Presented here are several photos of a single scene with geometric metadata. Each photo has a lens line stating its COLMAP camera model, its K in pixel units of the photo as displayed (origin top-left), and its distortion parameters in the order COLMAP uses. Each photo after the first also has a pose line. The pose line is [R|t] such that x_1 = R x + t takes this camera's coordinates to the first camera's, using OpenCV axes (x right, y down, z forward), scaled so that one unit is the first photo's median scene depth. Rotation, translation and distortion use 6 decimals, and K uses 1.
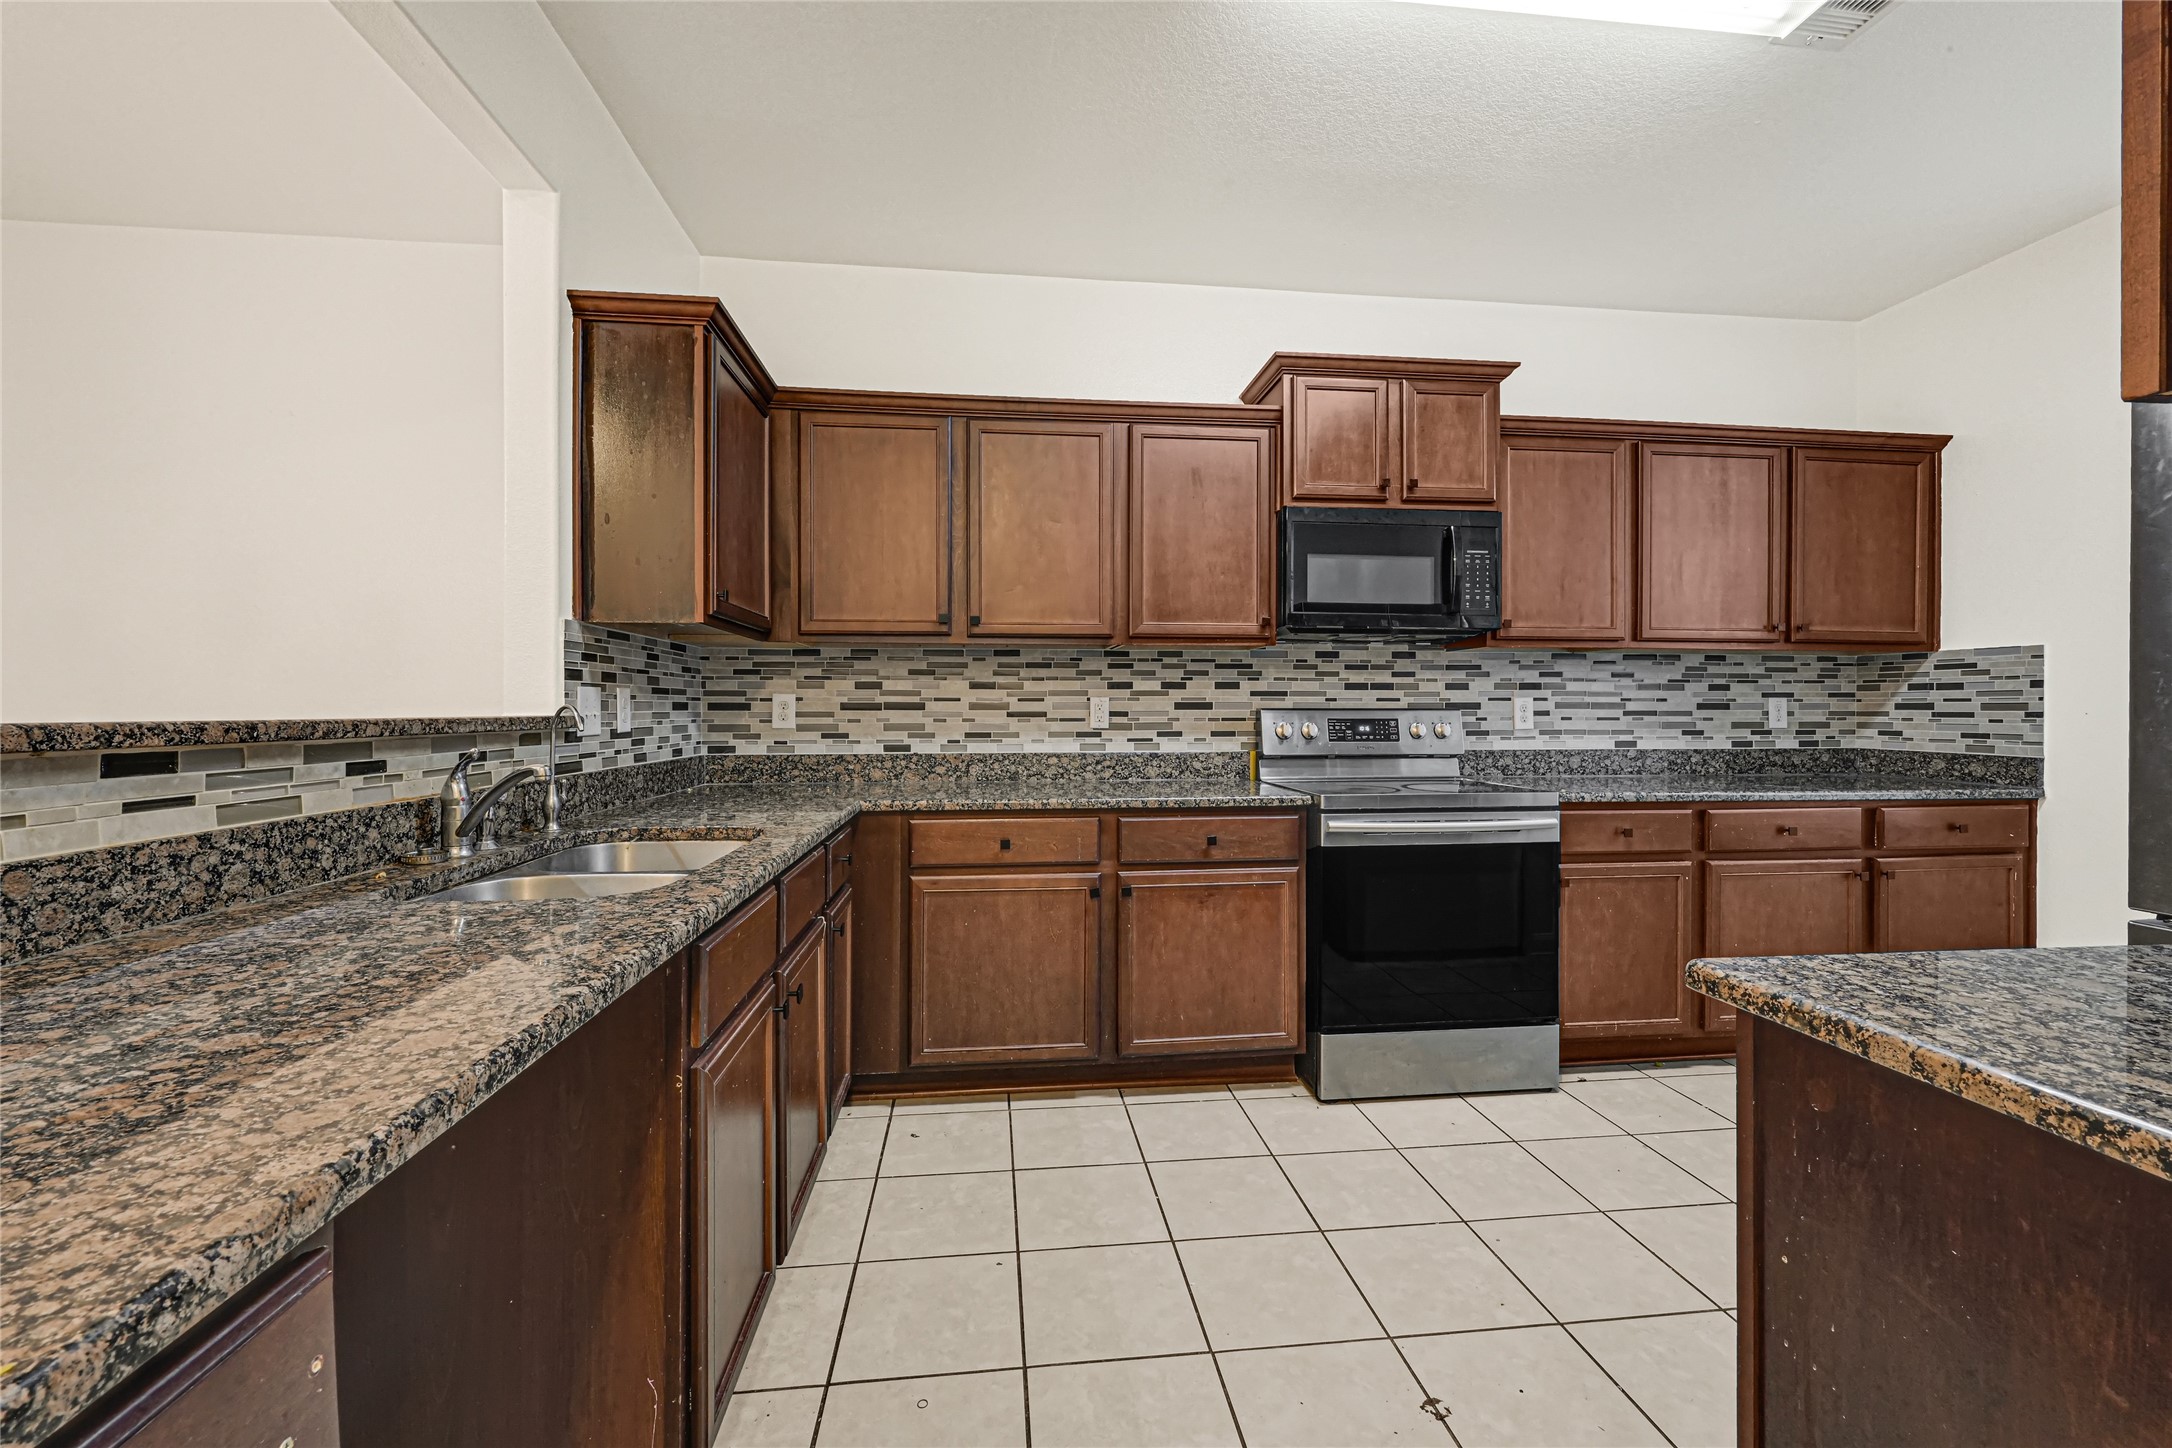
lens RADIAL K [[880.1, 0, 1086.8], [0, 880.1, 708.5], [0, 0, 1]] dist [-0.001718, 0.001165]
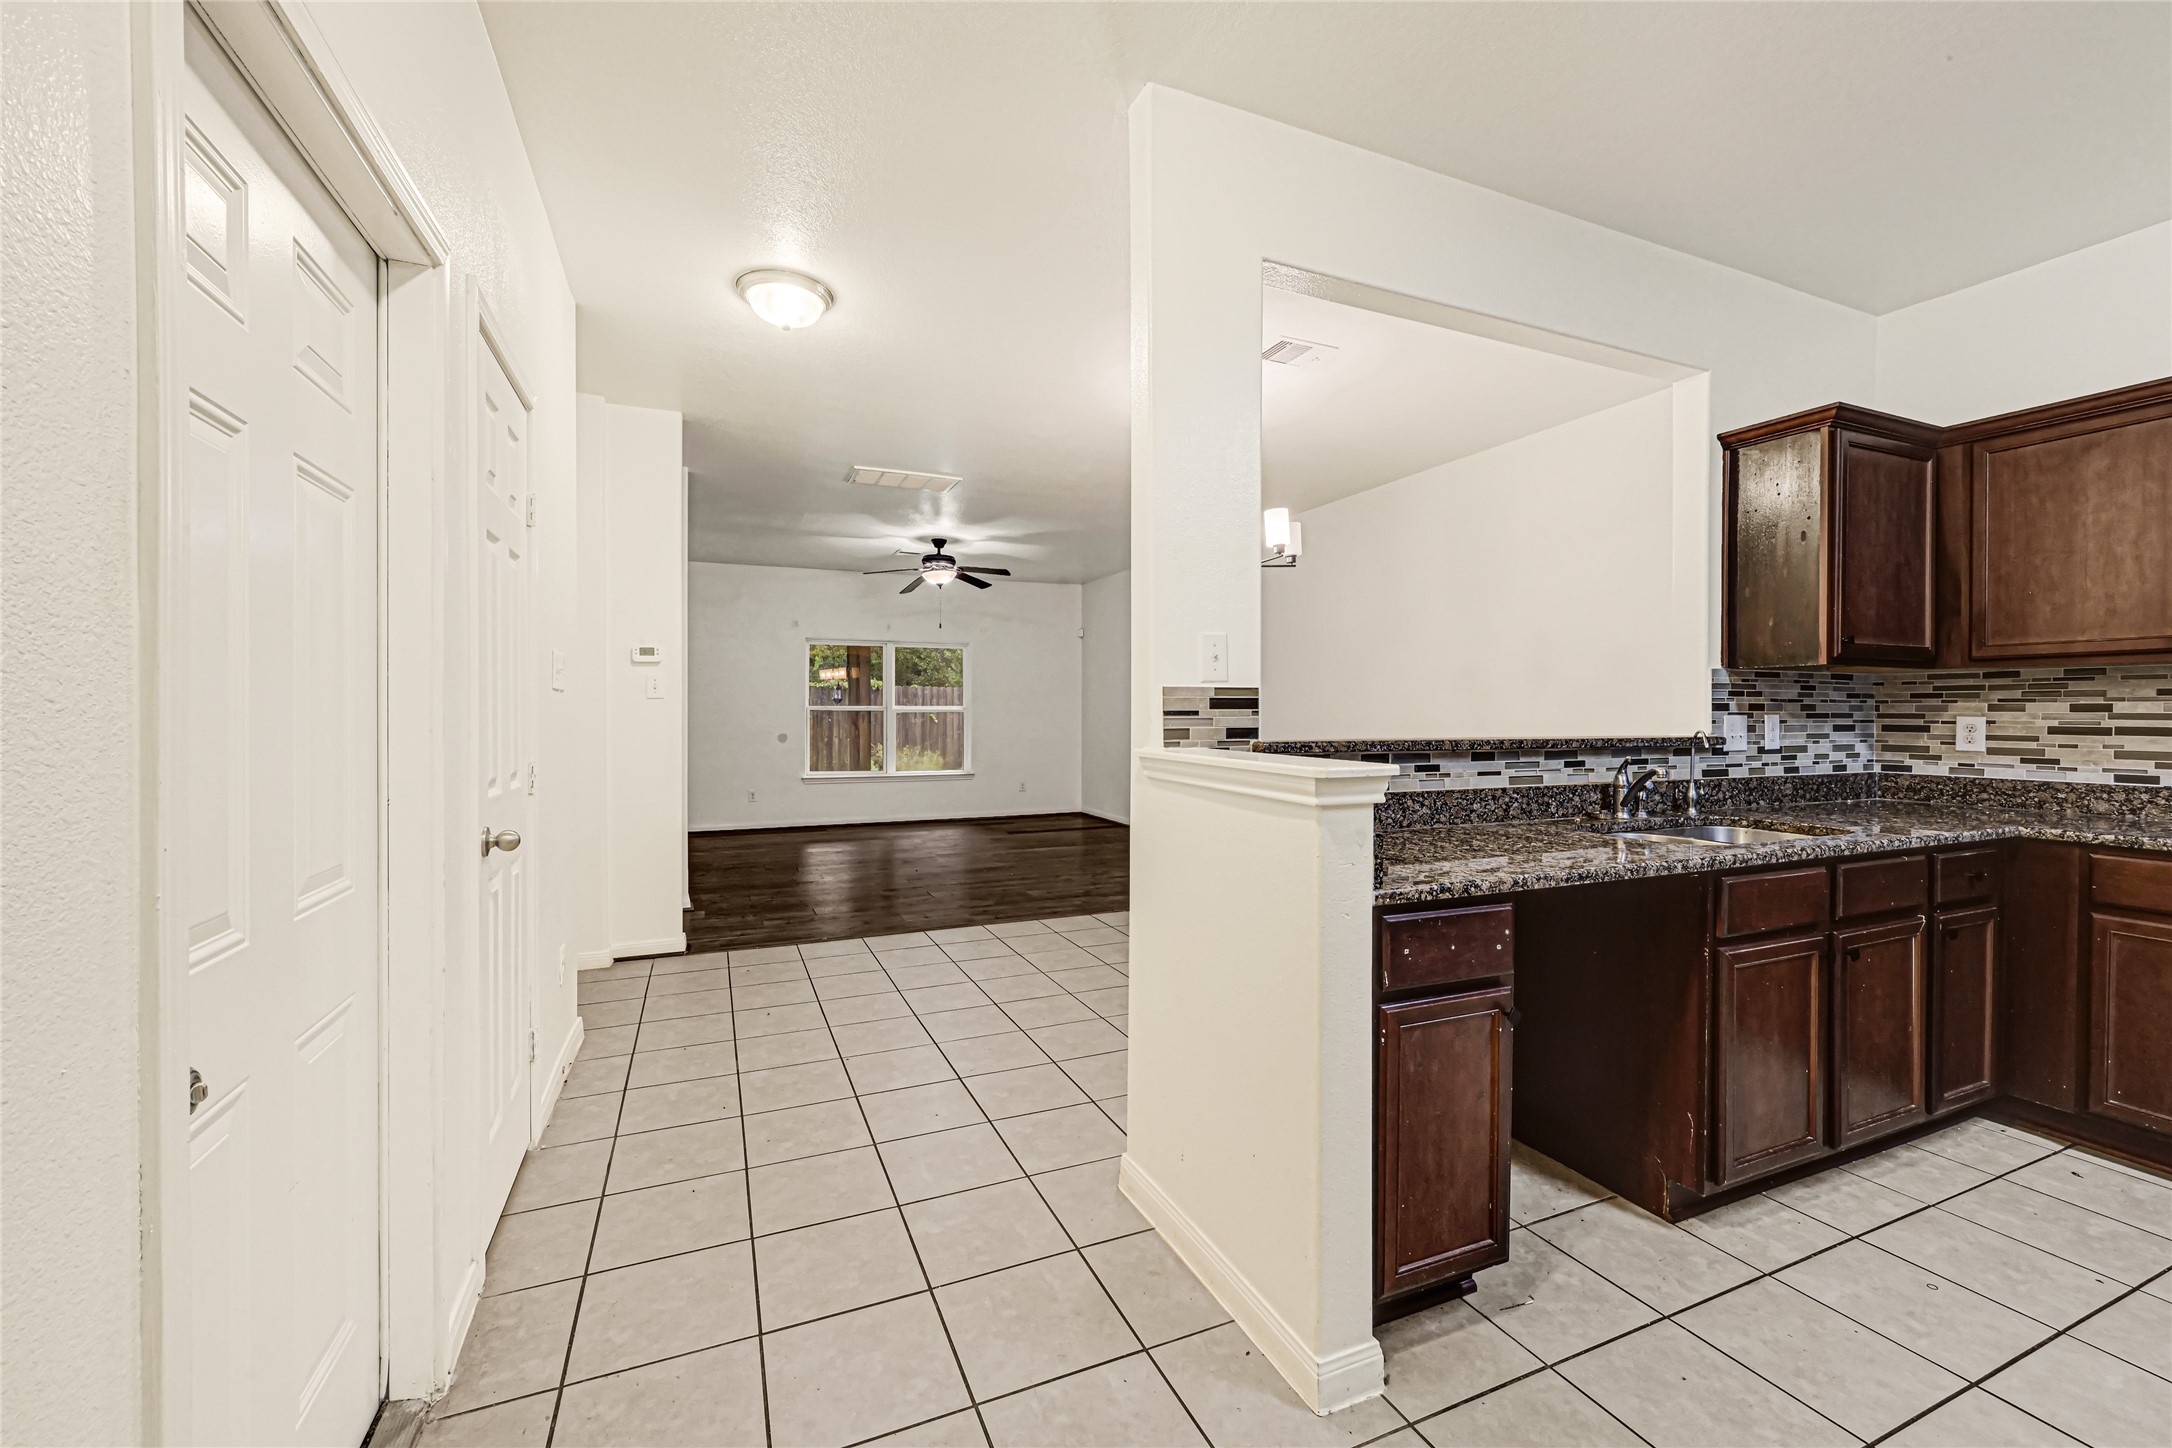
lens RADIAL K [[880.1, 0, 1090.3], [0, 880.1, 718.5], [0, 0, 1]] dist [-0.001718, 0.001165]
pose [[0.298870, 0.007896, -0.954261, 0.313465], [-0.002764, 0.999969, 0.007409, -0.019243], [0.954290, 0.000423, 0.298882, -0.260157]]
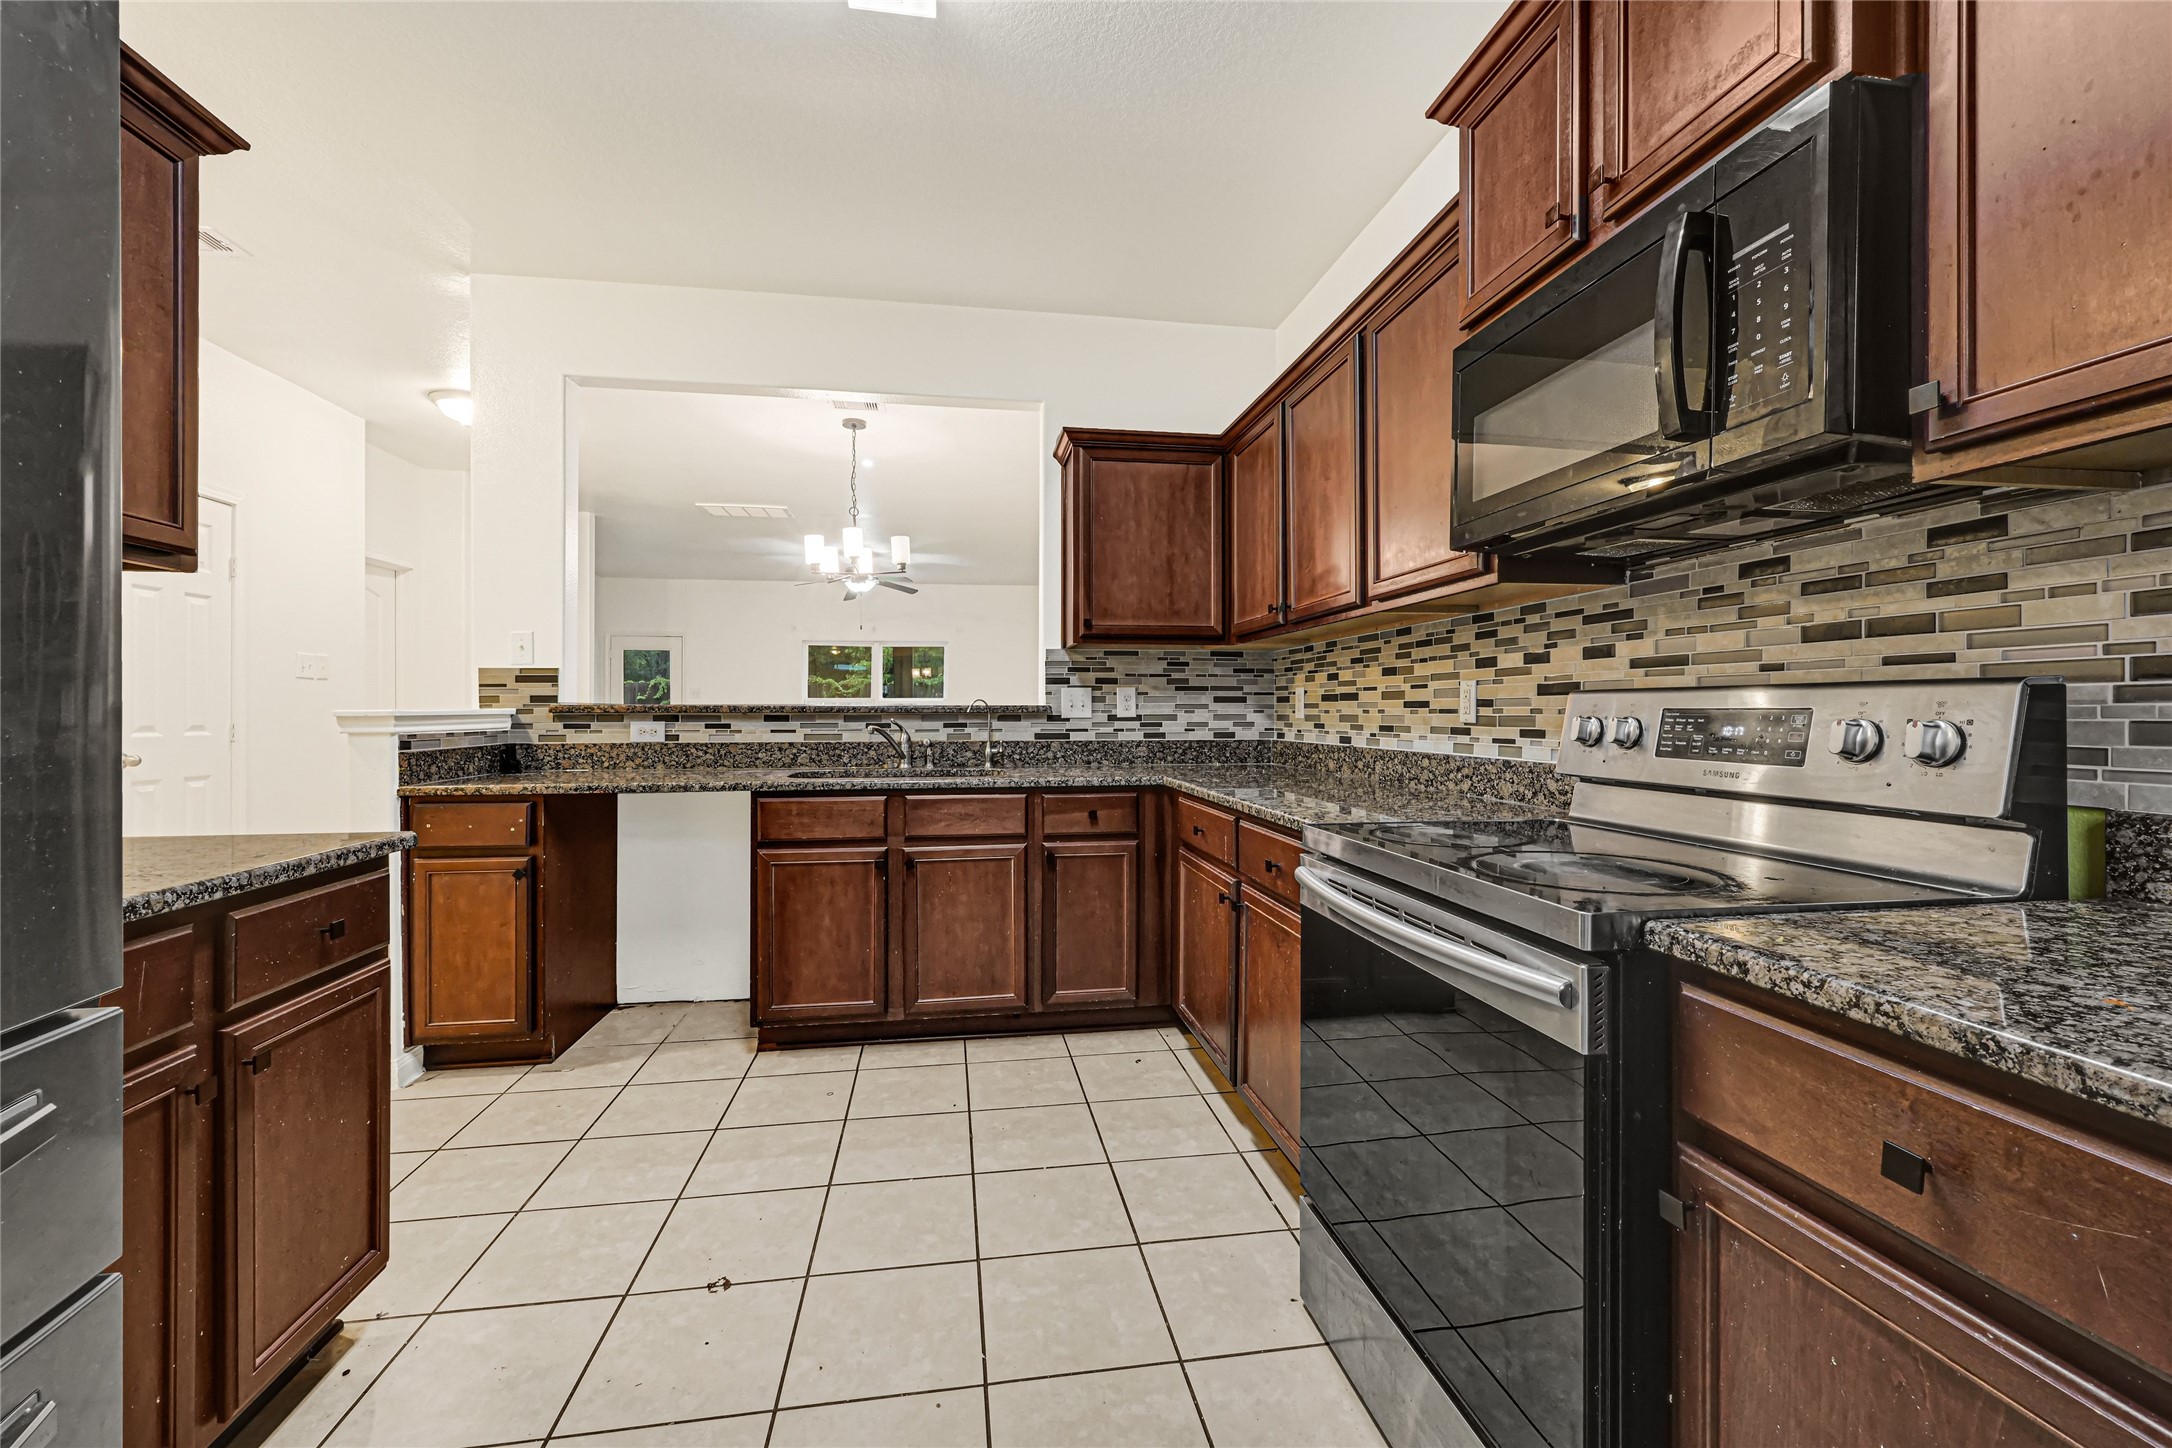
lens RADIAL K [[880.1, 0, 1092.2], [0, 880.1, 707.8], [0, 0, 1]] dist [-0.001718, 0.001165]
pose [[0.050103, -0.003174, -0.998739, 0.755274], [0.001156, 0.999994, -0.003120, 0.012387], [0.998743, -0.000998, 0.050107, 0.679629]]
